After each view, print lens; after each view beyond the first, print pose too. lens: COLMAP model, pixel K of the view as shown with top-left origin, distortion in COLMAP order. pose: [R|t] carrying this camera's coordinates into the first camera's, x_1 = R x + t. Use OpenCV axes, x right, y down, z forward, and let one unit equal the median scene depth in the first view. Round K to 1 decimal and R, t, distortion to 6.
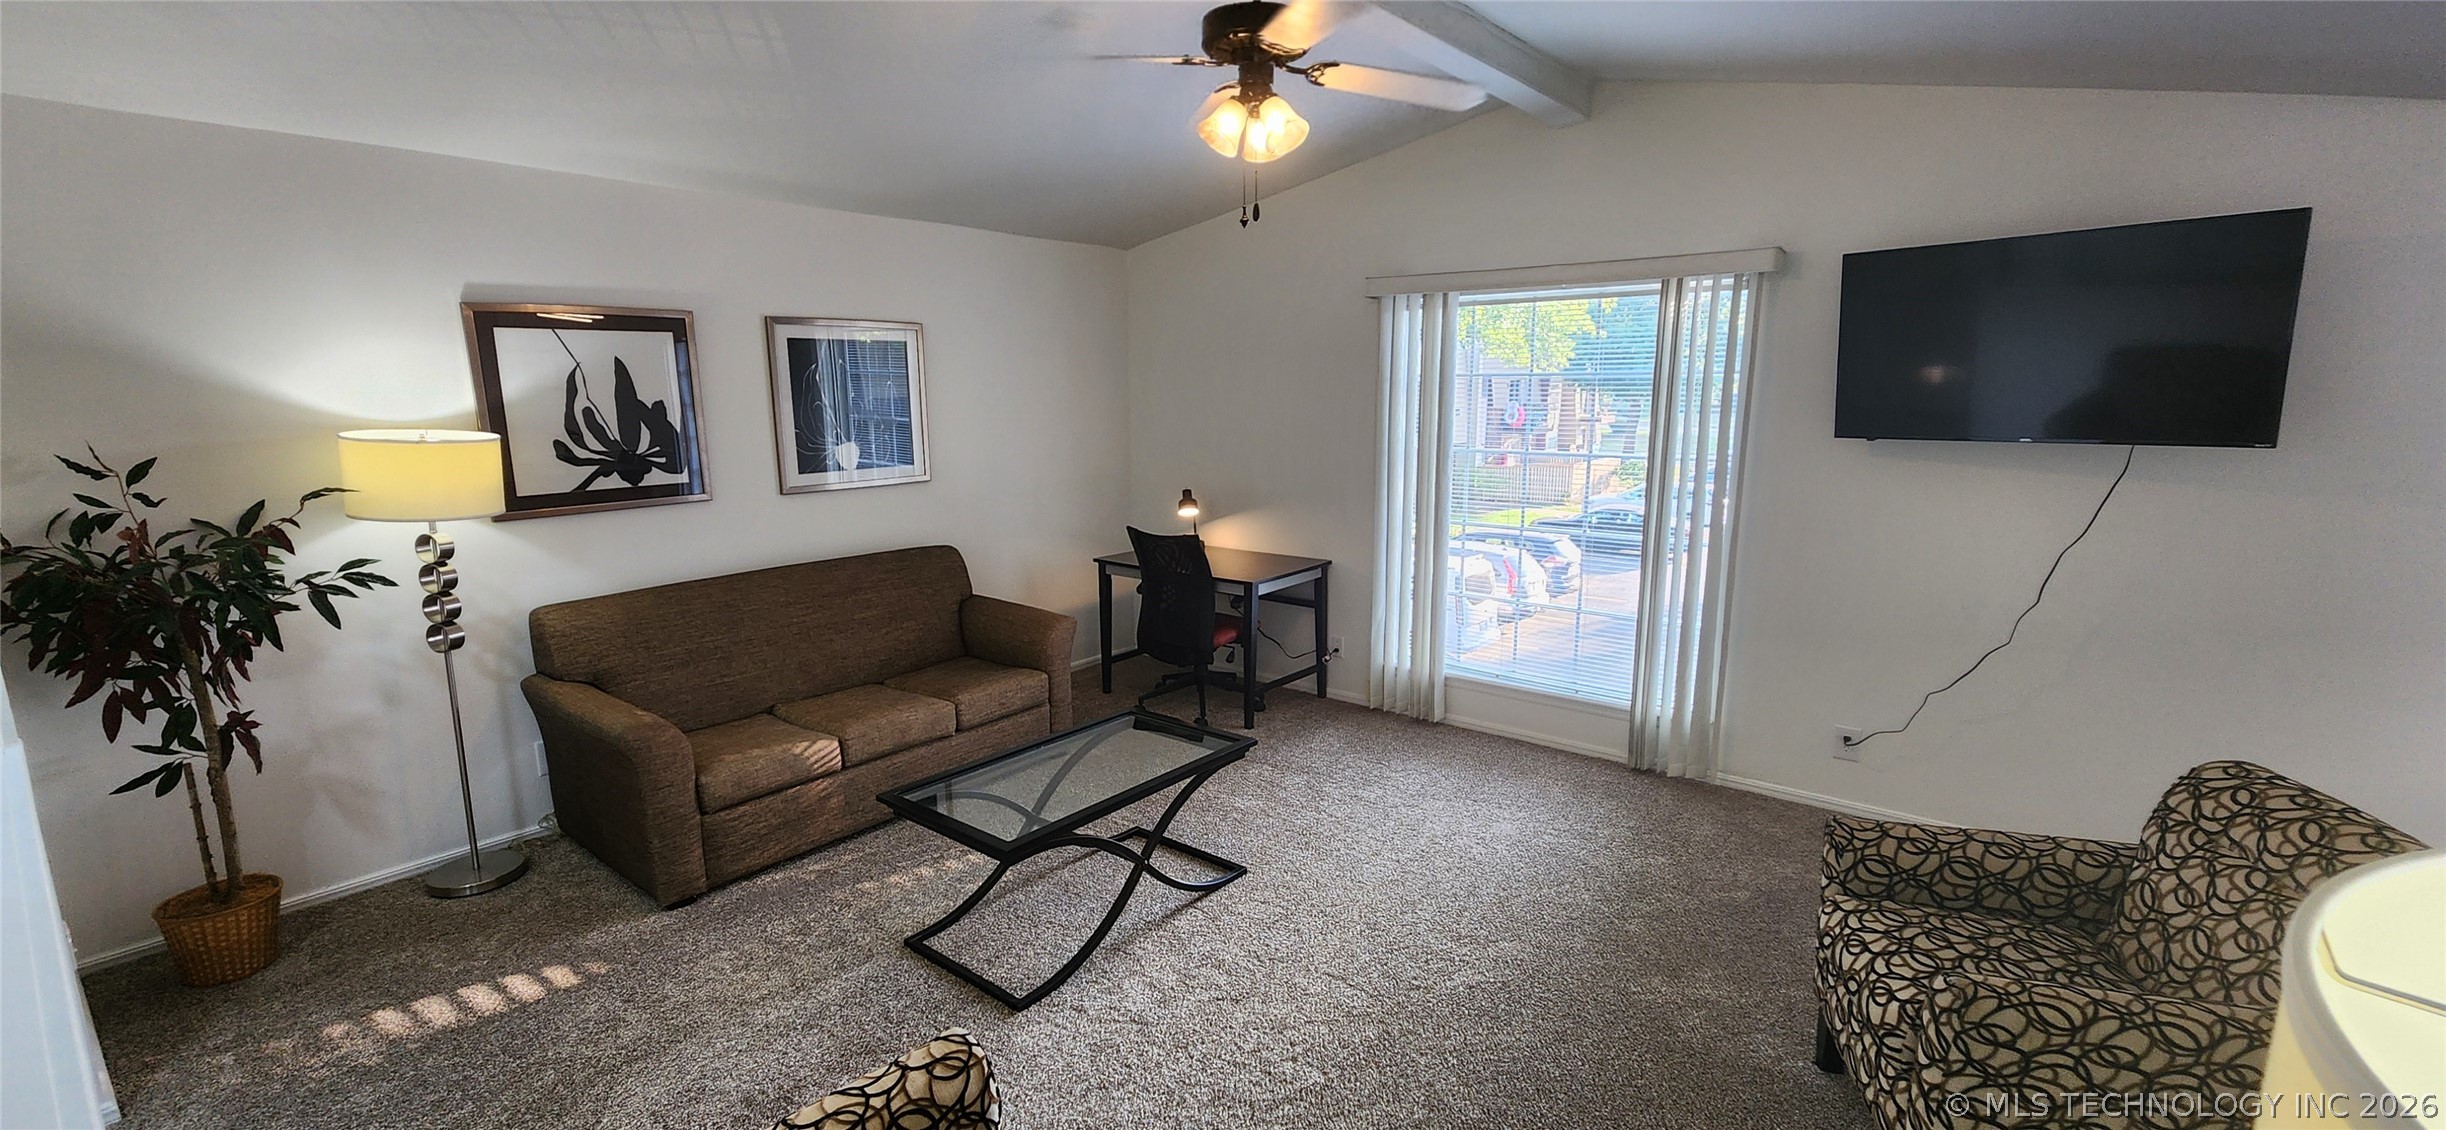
lens RADIAL K [[992.6, 0, 1223.0], [0, 992.6, 565.0], [0, 0, 1]] dist [-0.001528, -0.000075]
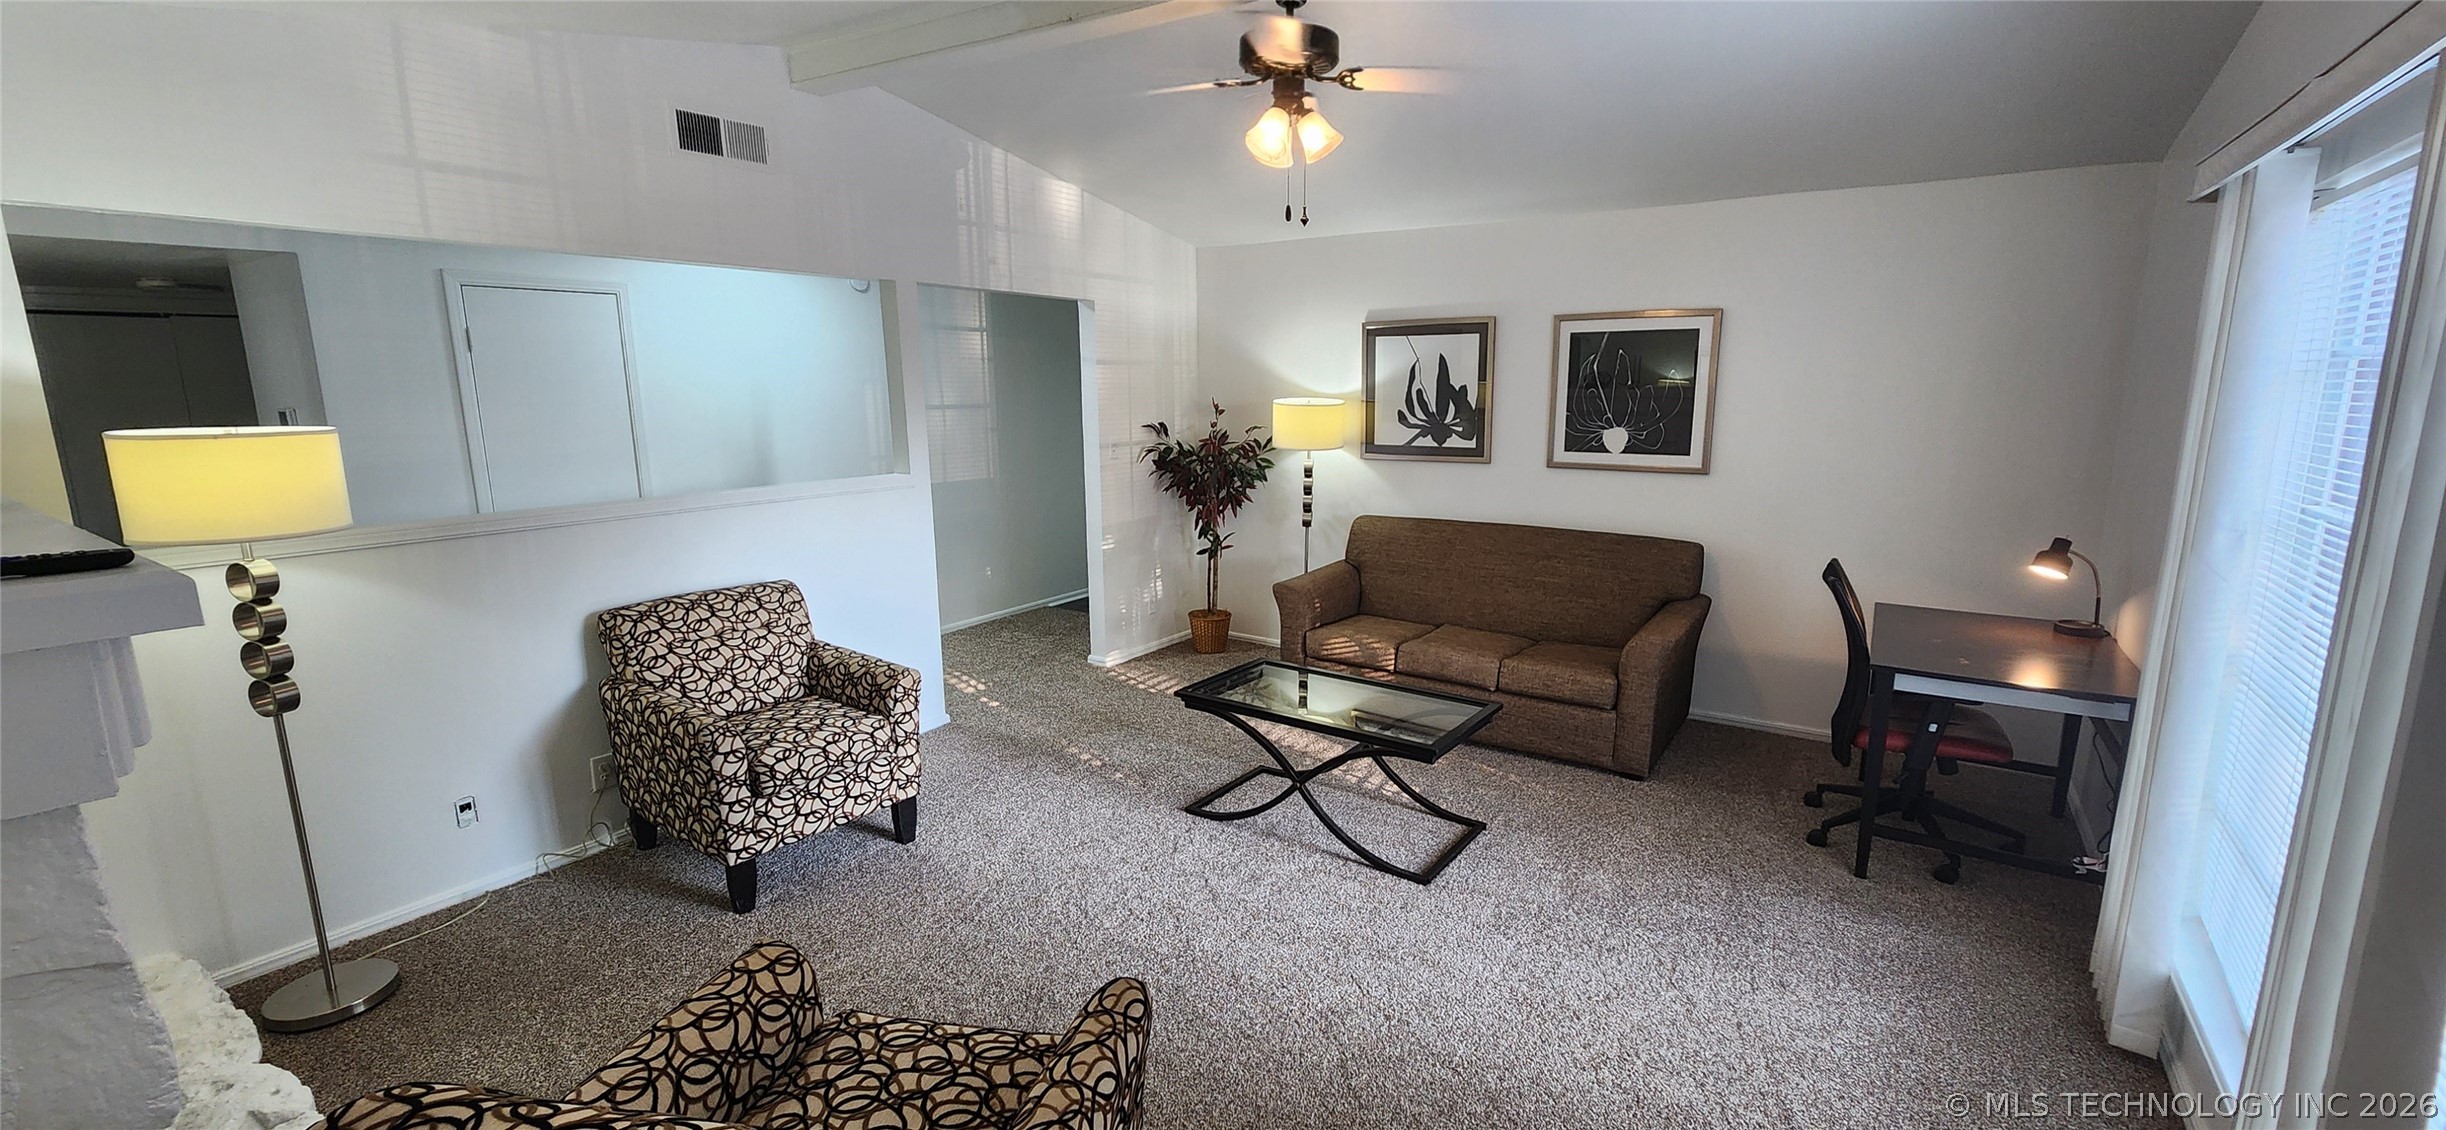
lens RADIAL K [[1035.7, 0, 1247.1], [0, 1035.7, 572.5], [0, 0, 1]] dist [-0.000441, -0.000006]
pose [[0.088501, 0.201434, -0.975496, 0.860370], [-0.169214, 0.968144, 0.184565, -0.133139], [0.981598, 0.148733, 0.119768, 0.596565]]
